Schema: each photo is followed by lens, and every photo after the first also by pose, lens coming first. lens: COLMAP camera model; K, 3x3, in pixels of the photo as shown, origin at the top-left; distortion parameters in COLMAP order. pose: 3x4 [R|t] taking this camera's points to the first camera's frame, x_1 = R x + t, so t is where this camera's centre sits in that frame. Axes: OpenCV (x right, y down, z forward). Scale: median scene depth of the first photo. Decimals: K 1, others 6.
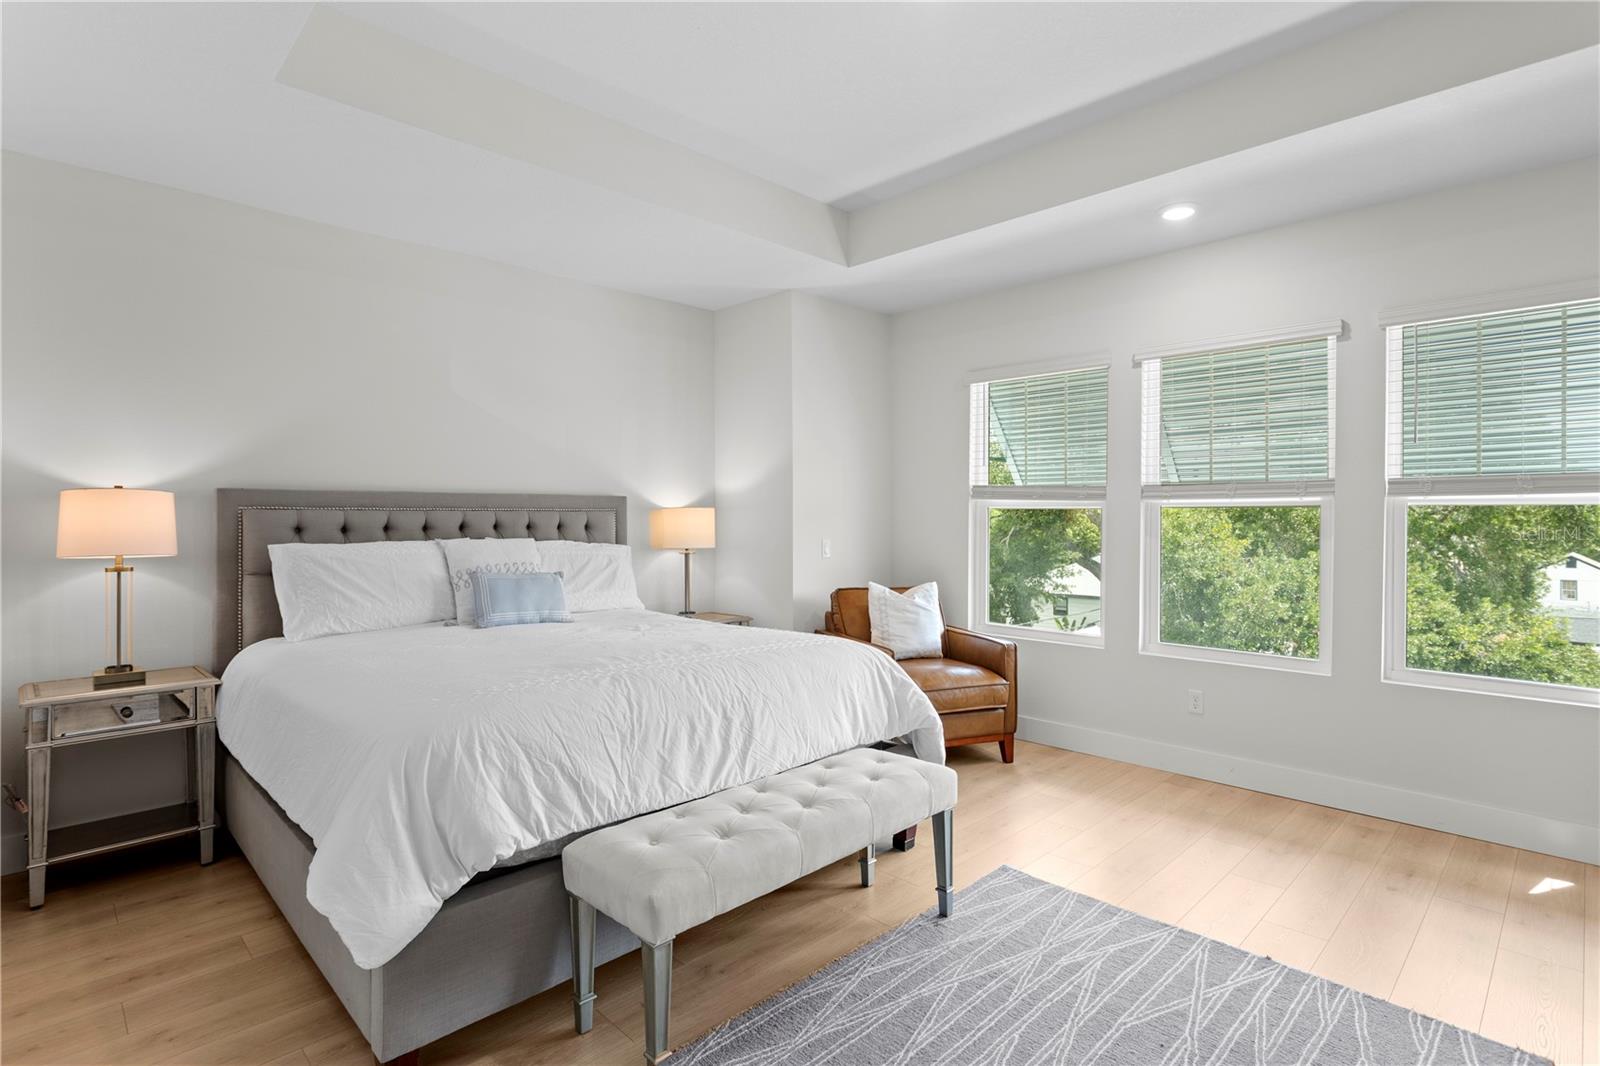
lens RADIAL K [[792.7, 0, 800.4], [0, 792.7, 526.1], [0, 0, 1]] dist [-0.014446, 0.006983]
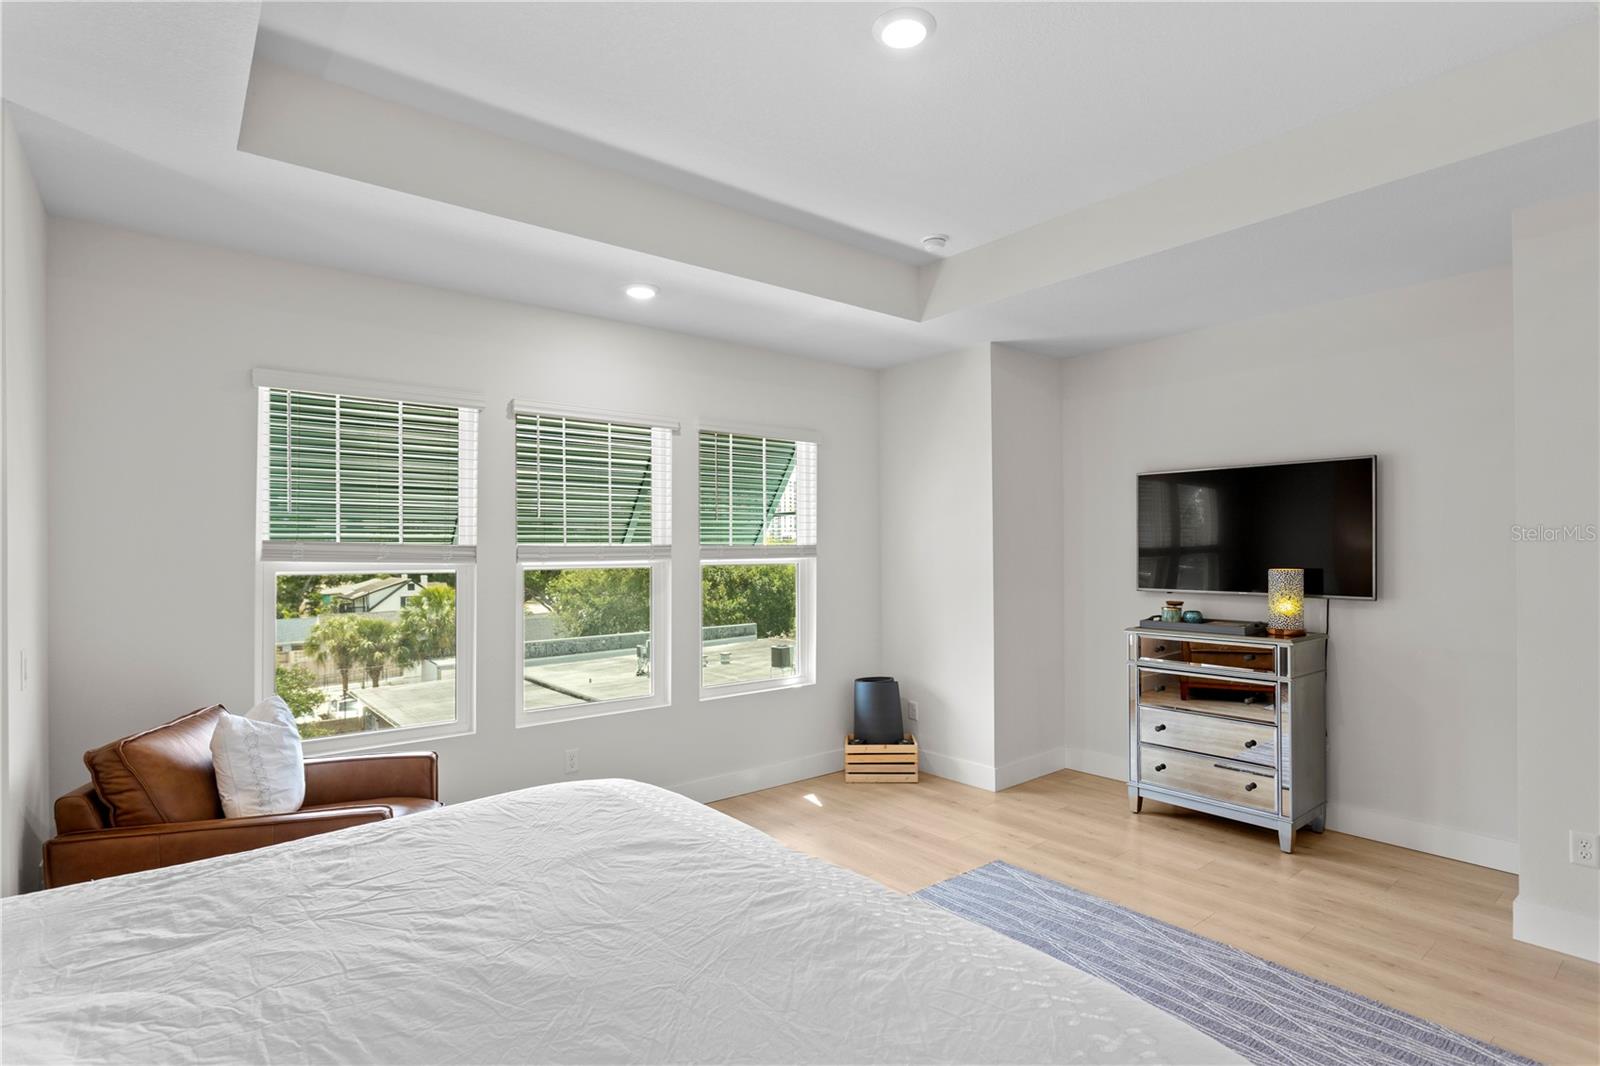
lens RADIAL K [[792.7, 0, 800.4], [0, 792.7, 526.1], [0, 0, 1]] dist [-0.014446, 0.006983]
pose [[0.052258, 0.028785, 0.998219, -0.707161], [0.017245, 0.999409, -0.029722, -0.062841], [-0.998485, 0.018768, 0.051731, 0.924888]]
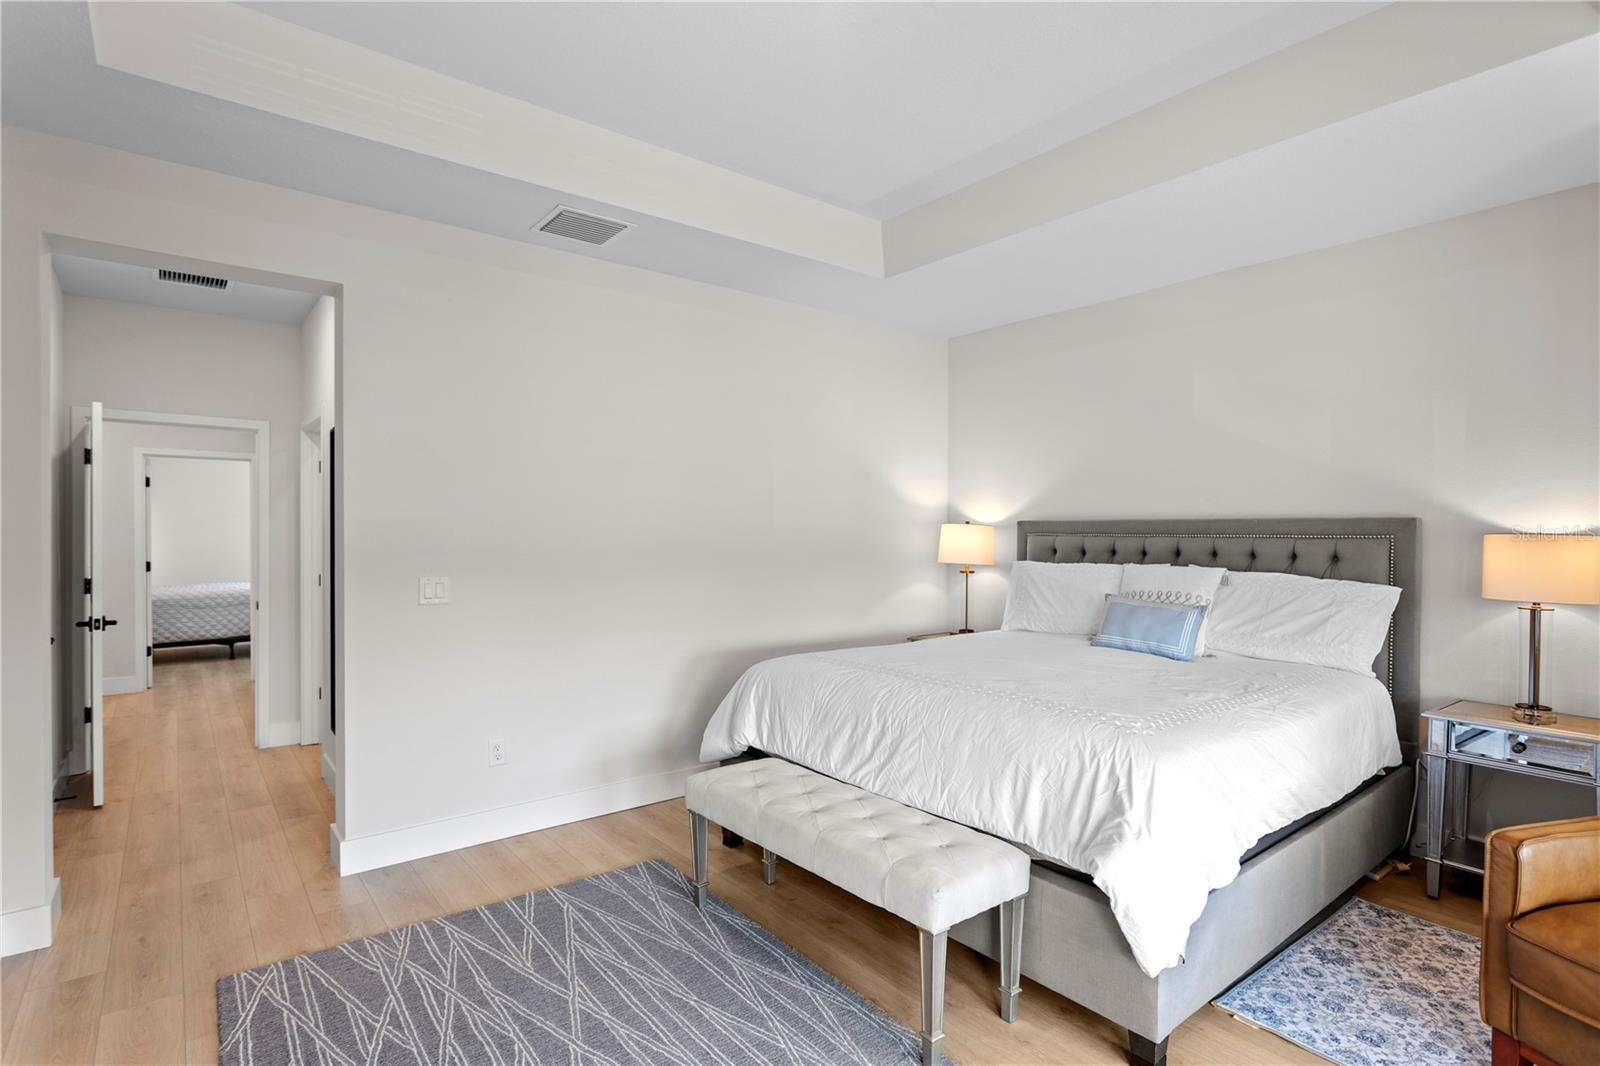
lens RADIAL K [[792.7, 0, 800.4], [0, 792.7, 526.1], [0, 0, 1]] dist [-0.014446, 0.006983]
pose [[-0.104563, -0.000905, -0.994518, 0.942156], [-0.010721, 0.999943, 0.000217, -0.042445], [0.994460, 0.010685, -0.104567, 0.914017]]
